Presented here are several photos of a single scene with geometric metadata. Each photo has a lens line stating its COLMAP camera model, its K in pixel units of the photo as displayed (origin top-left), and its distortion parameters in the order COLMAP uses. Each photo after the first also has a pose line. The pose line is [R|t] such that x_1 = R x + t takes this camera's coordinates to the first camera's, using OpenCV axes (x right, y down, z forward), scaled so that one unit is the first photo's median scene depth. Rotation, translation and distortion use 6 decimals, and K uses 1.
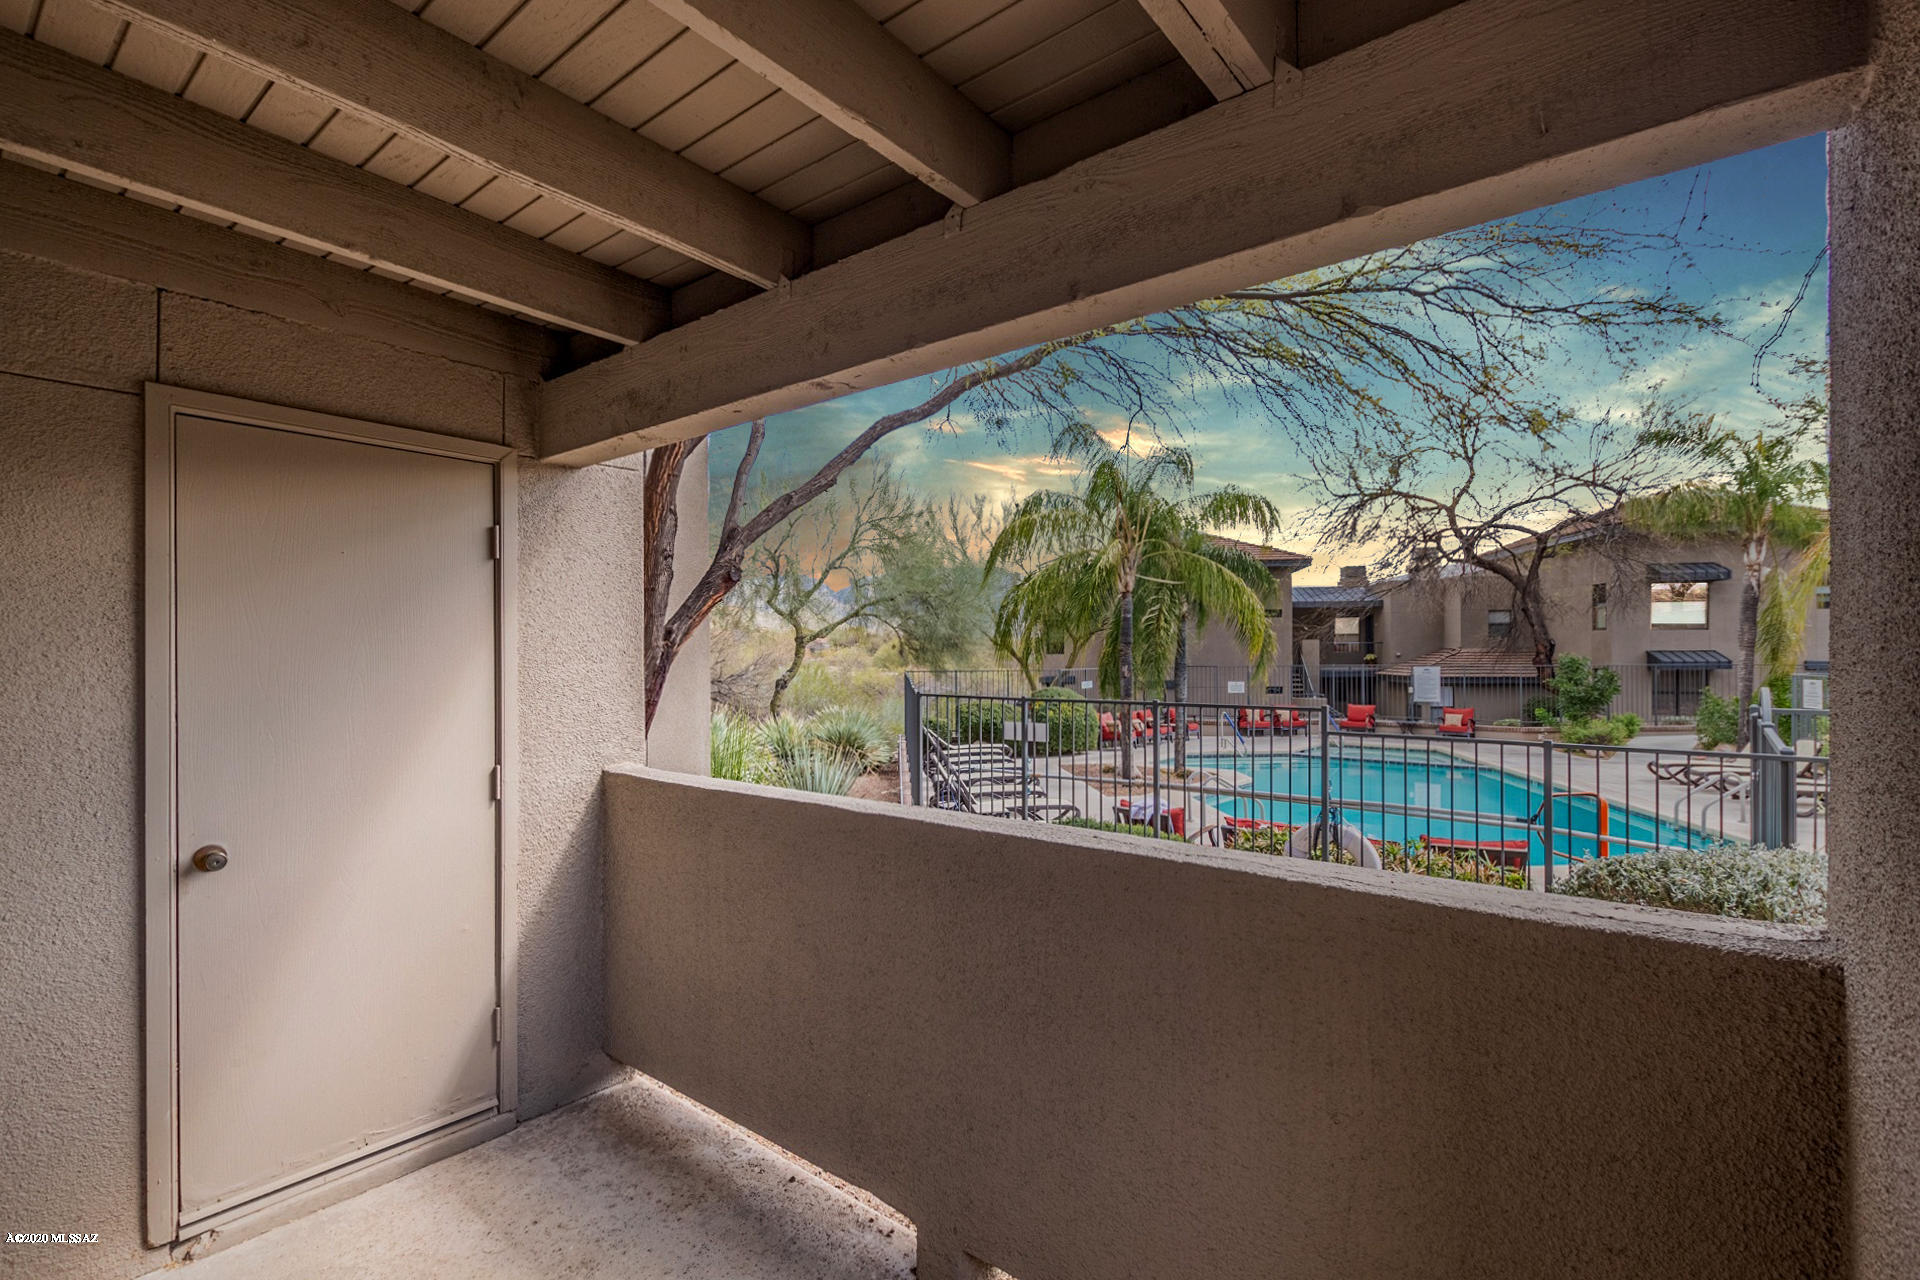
lens RADIAL K [[886.2, 0, 958.1], [0, 886.2, 651.5], [0, 0, 1]] dist [0.012761, -0.002384]
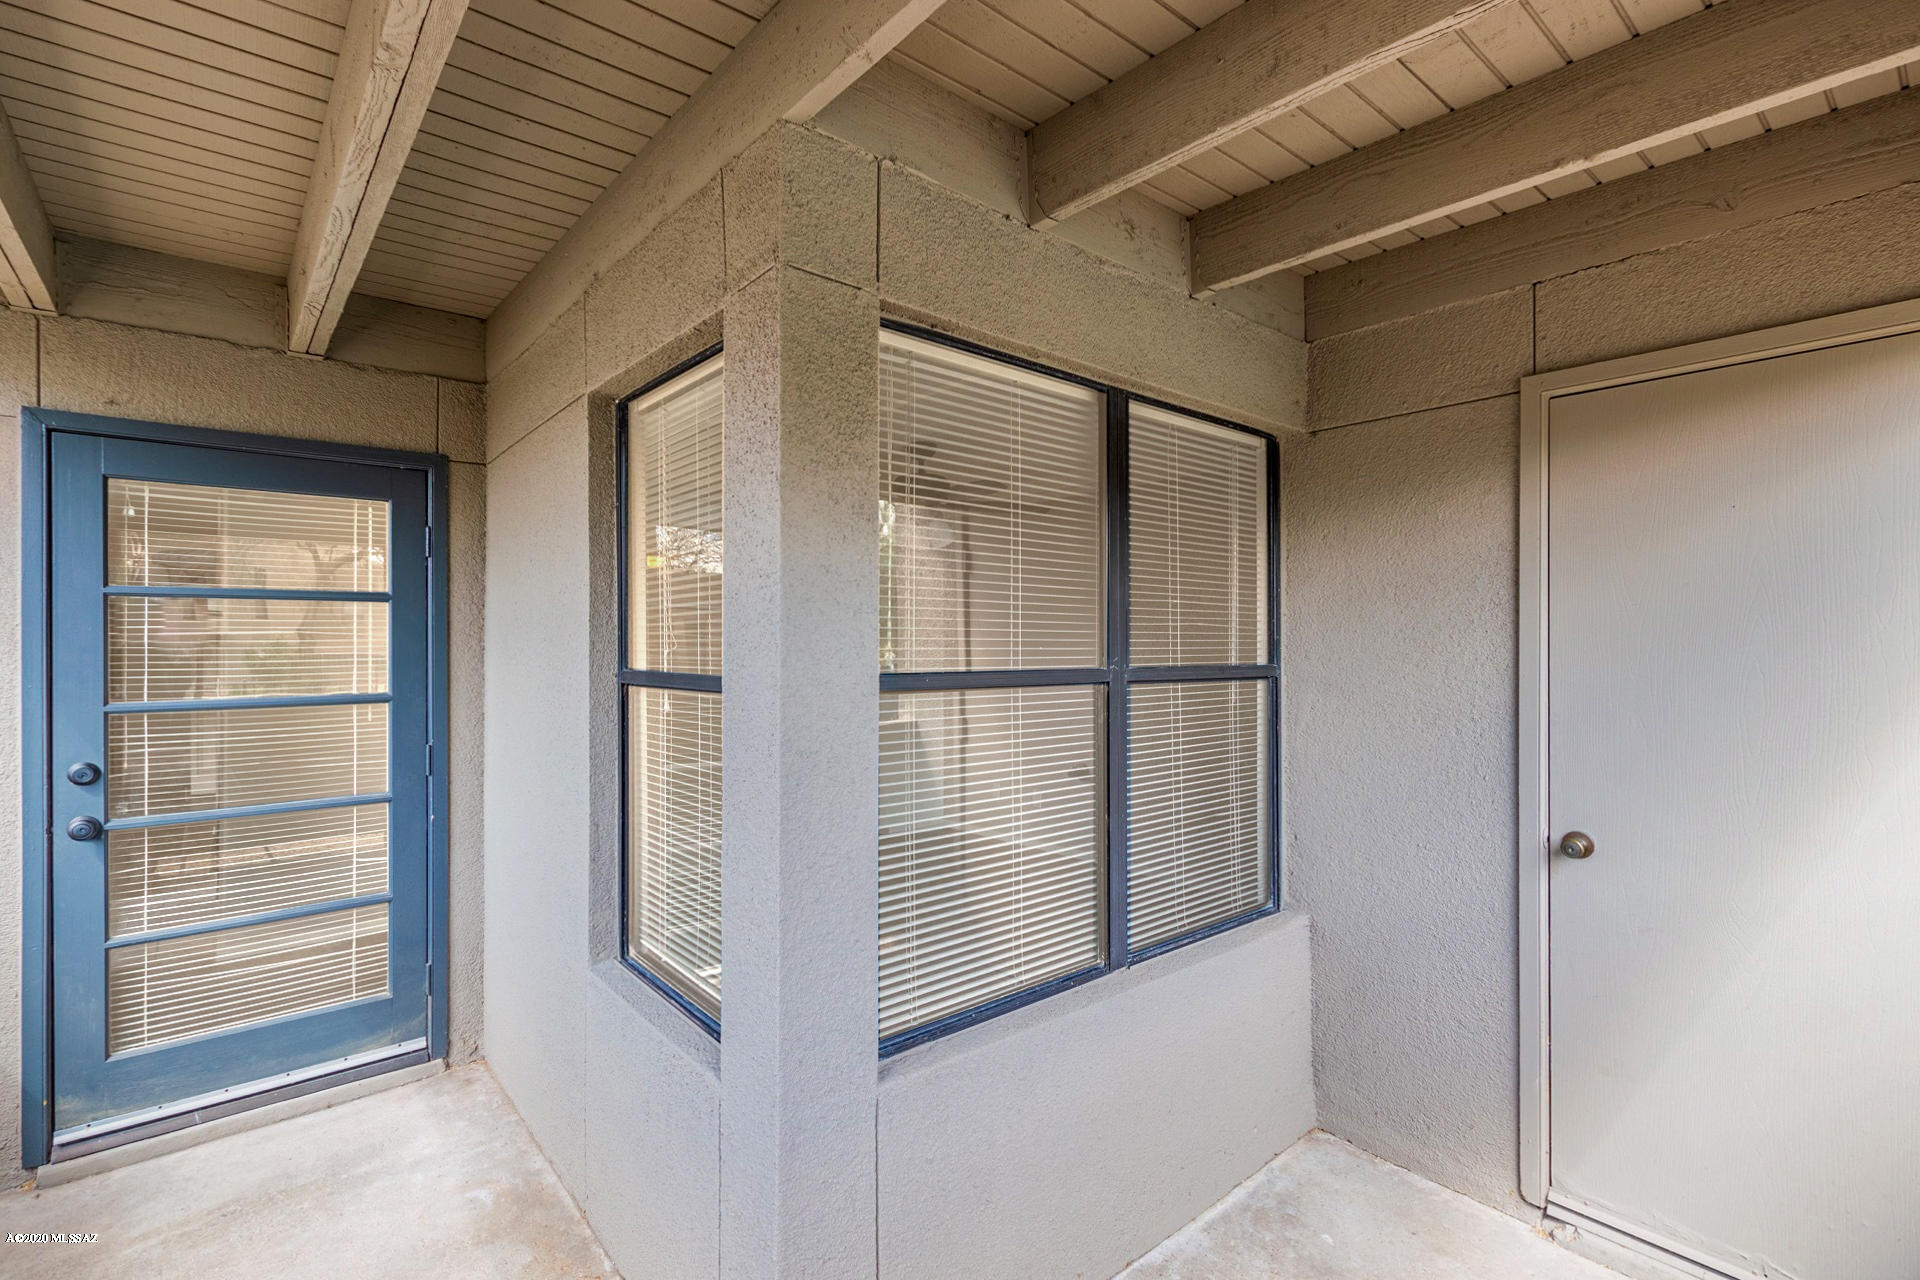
lens RADIAL K [[886.2, 0, 958.7], [0, 886.2, 637.2], [0, 0, 1]] dist [0.012761, -0.002384]
pose [[-0.189660, 0.000297, -0.981850, 0.254637], [0.005506, 0.999985, -0.000761, 0.002115], [0.981834, -0.005550, -0.189659, 0.545204]]
